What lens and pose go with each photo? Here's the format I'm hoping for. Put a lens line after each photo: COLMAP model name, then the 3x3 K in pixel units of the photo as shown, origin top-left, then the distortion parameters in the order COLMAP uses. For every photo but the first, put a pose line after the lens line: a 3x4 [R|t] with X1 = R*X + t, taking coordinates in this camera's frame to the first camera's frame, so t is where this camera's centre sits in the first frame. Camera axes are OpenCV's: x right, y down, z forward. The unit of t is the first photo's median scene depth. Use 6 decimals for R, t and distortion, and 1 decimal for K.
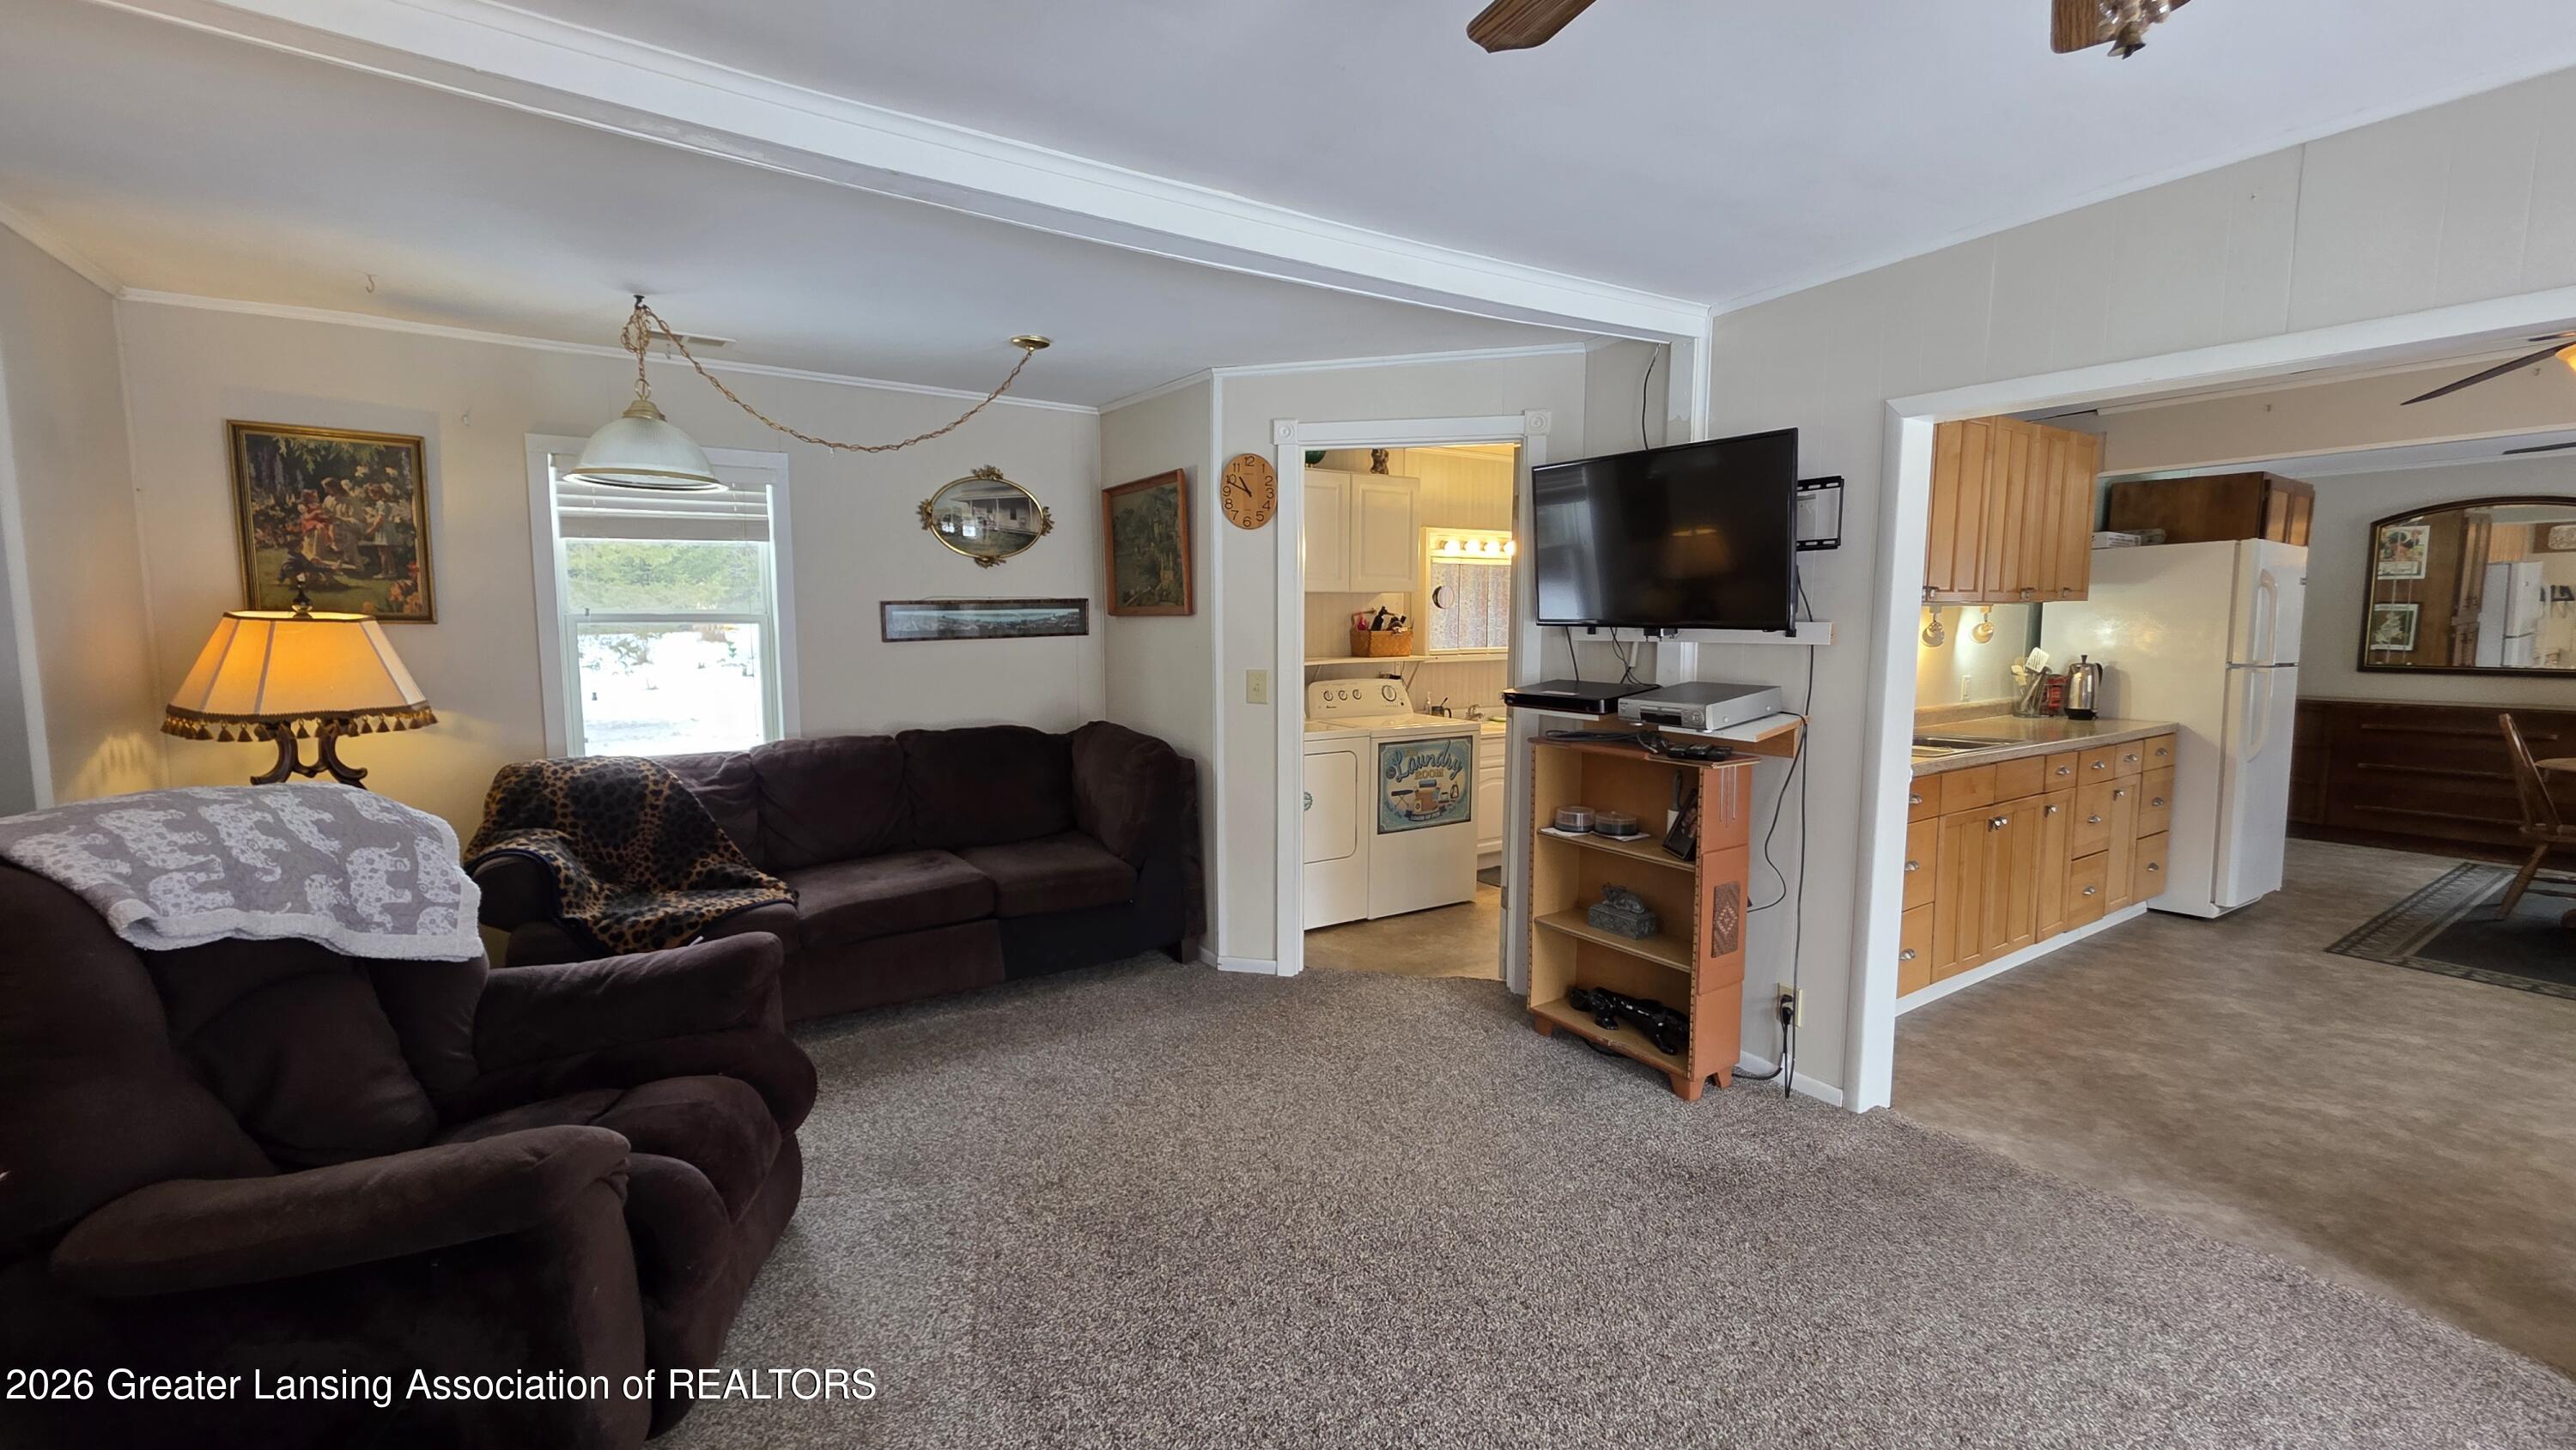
lens RADIAL K [[1032.1, 0, 1275.2], [0, 1032.1, 722.0], [0, 0, 1]] dist [0.000853, -0.000039]
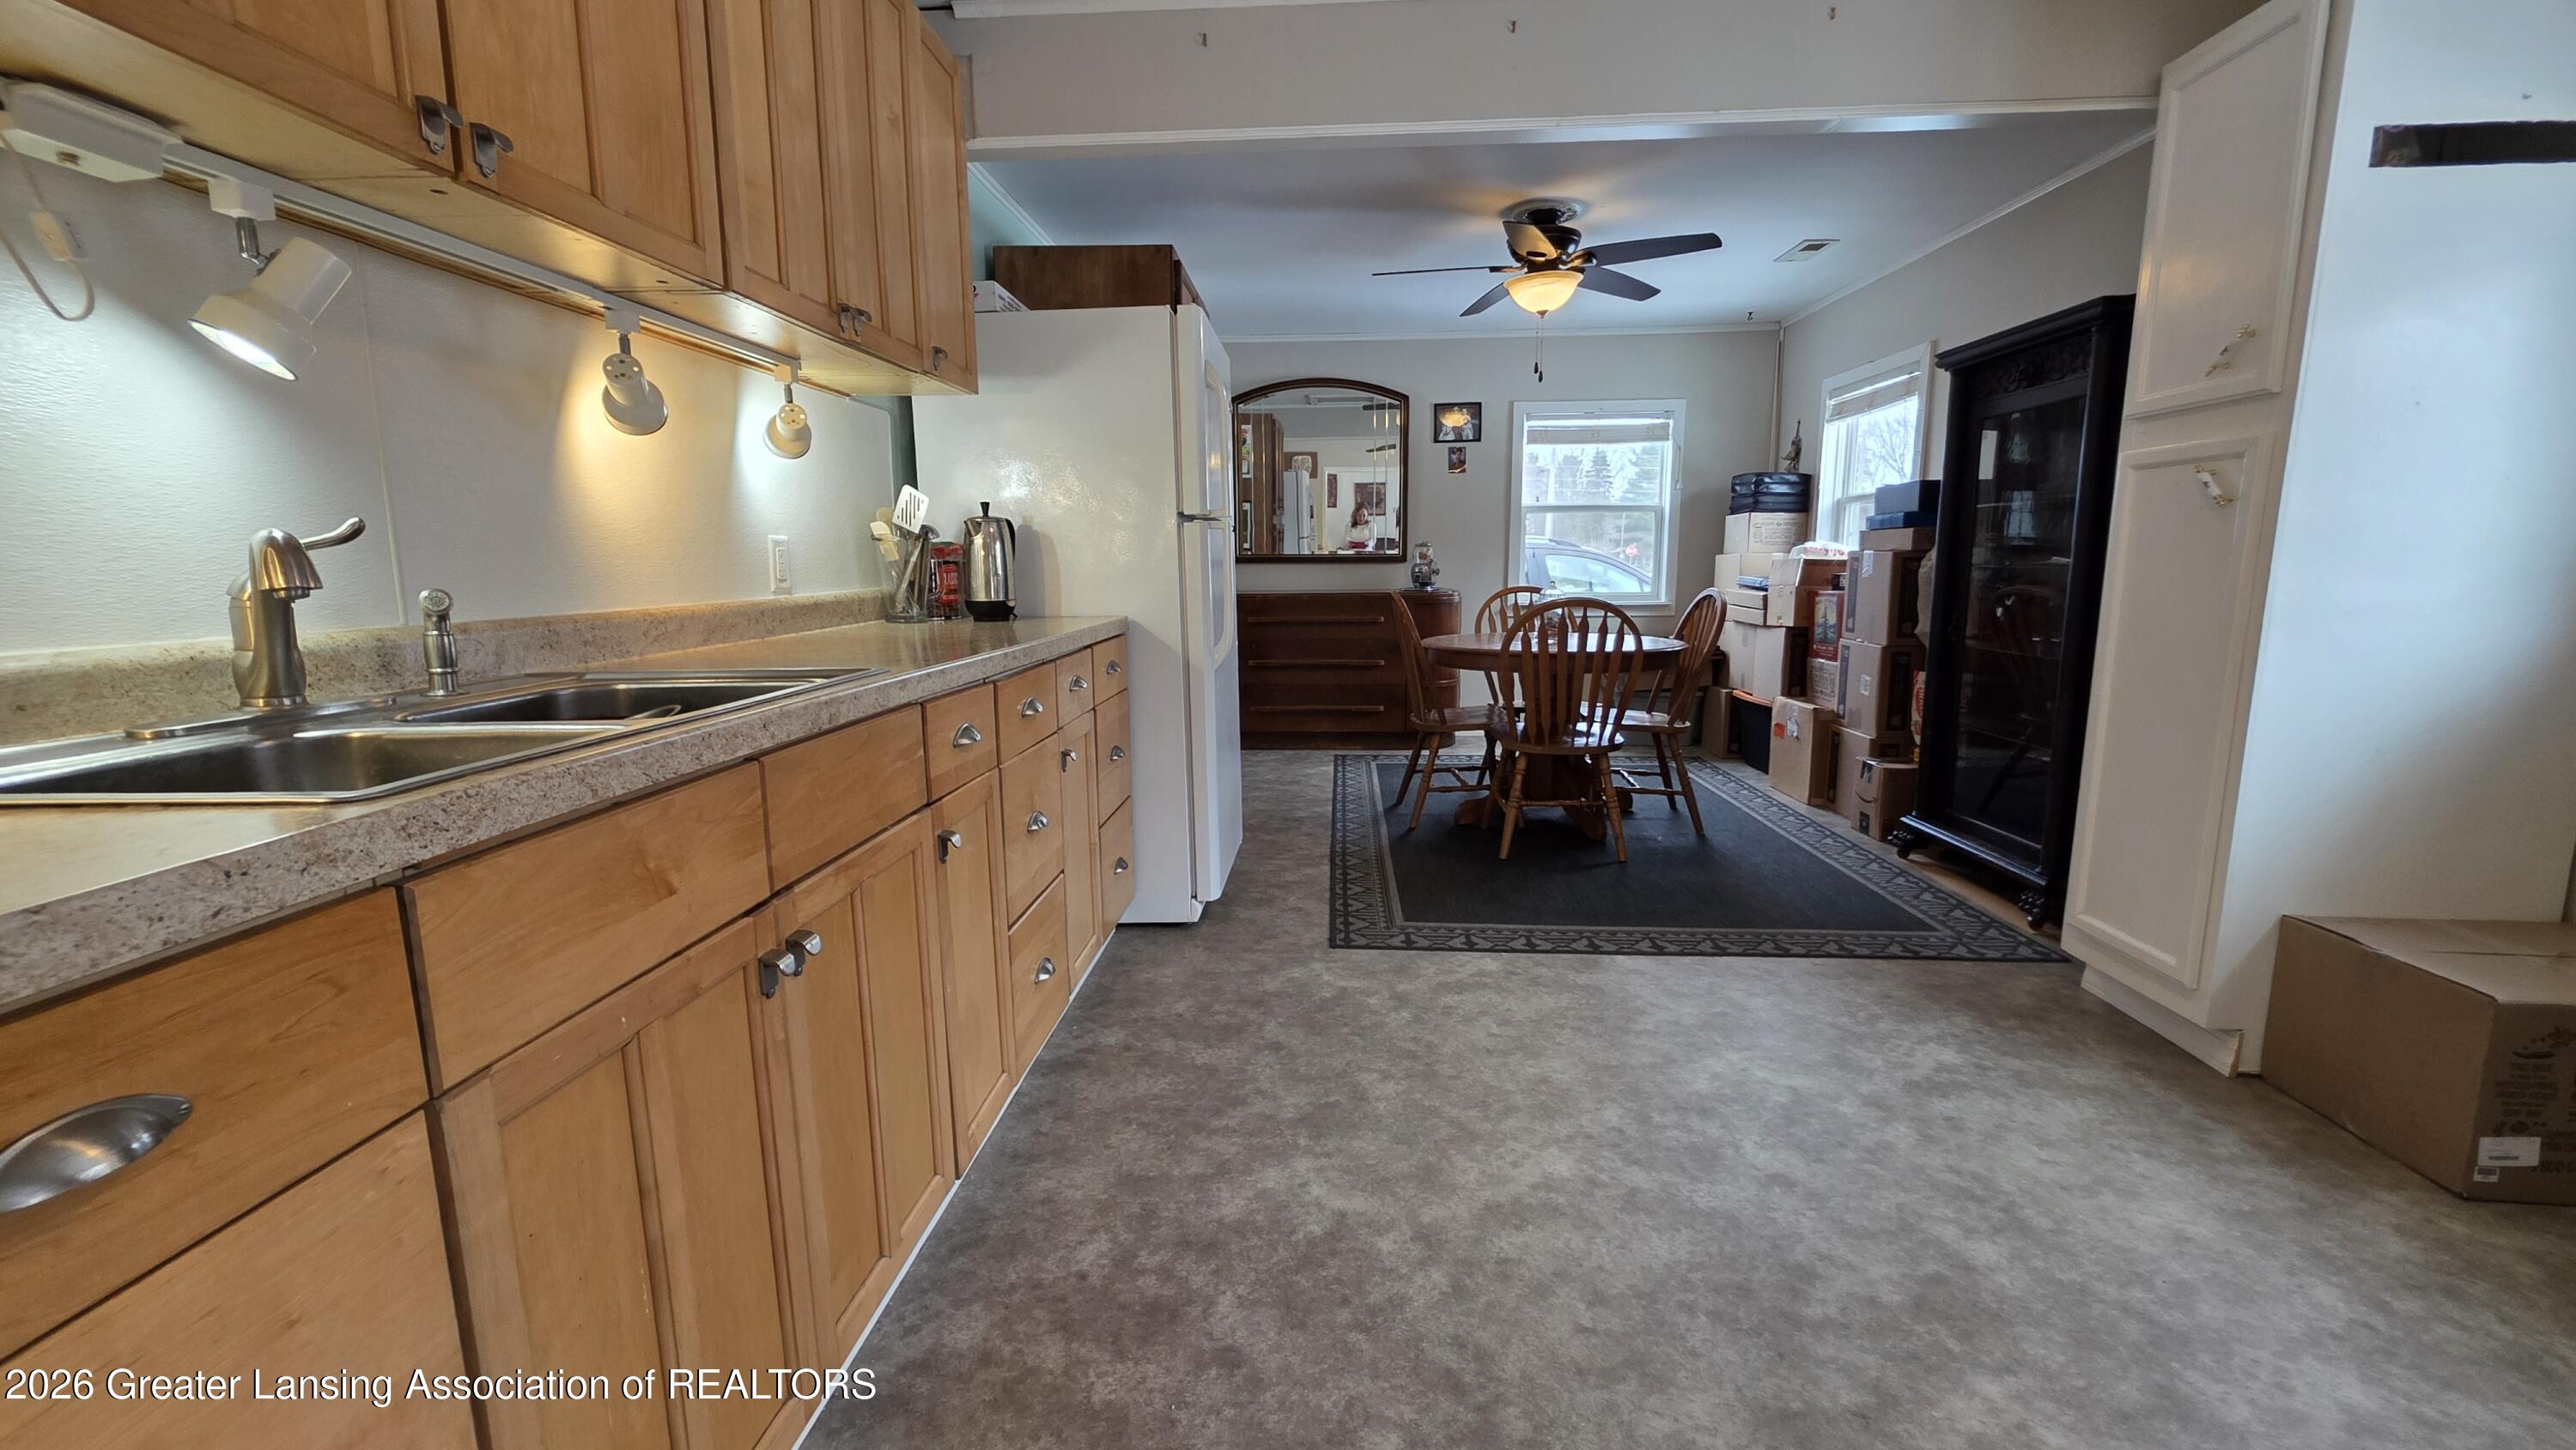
lens RADIAL K [[1032.1, 0, 1285.1], [0, 1032.1, 723.3], [0, 0, 1]] dist [0.000853, -0.000039]
pose [[0.593267, -0.126207, 0.795051, 0.604287], [0.082744, 0.991963, 0.095721, 0.016776], [-0.800742, 0.008998, 0.598941, 0.771178]]
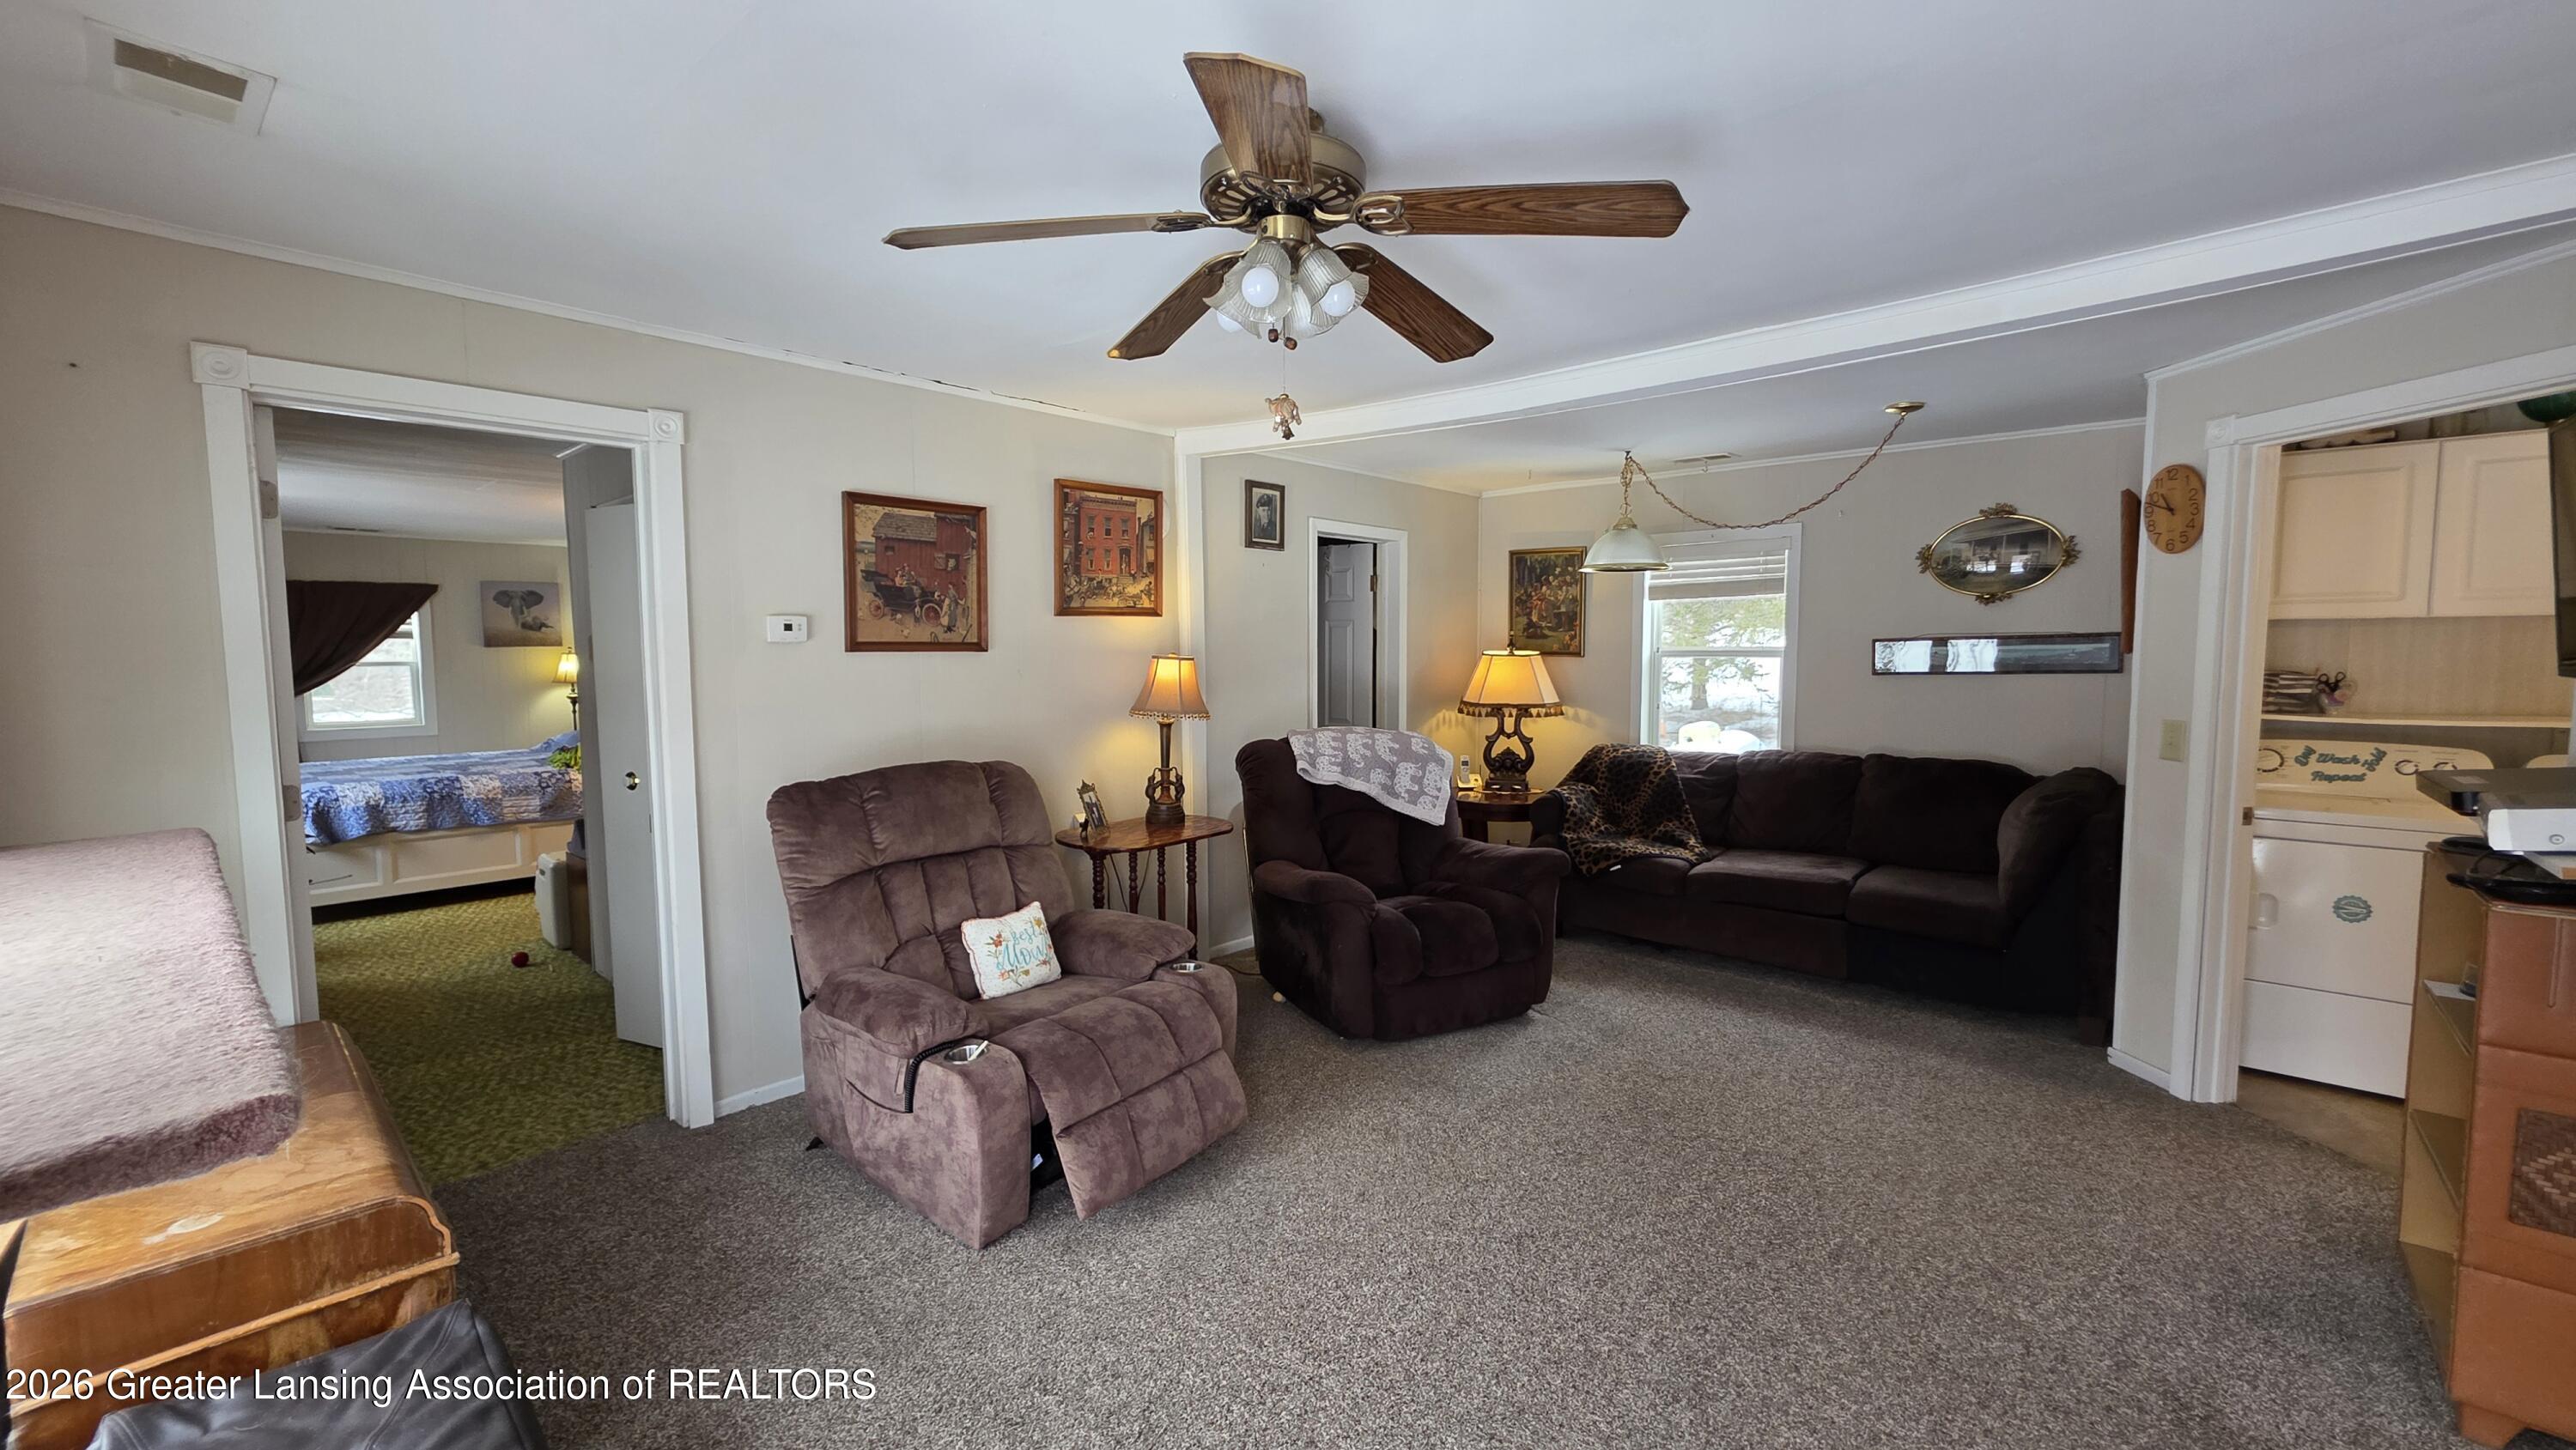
lens RADIAL K [[1032.1, 0, 1280.6], [0, 1032.1, 726.4], [0, 0, 1]] dist [0.000853, -0.000039]
pose [[0.263279, 0.074960, -0.961803, 0.668493], [-0.091951, 0.994388, 0.052329, -0.025499], [0.960327, 0.074662, 0.268694, 0.088483]]
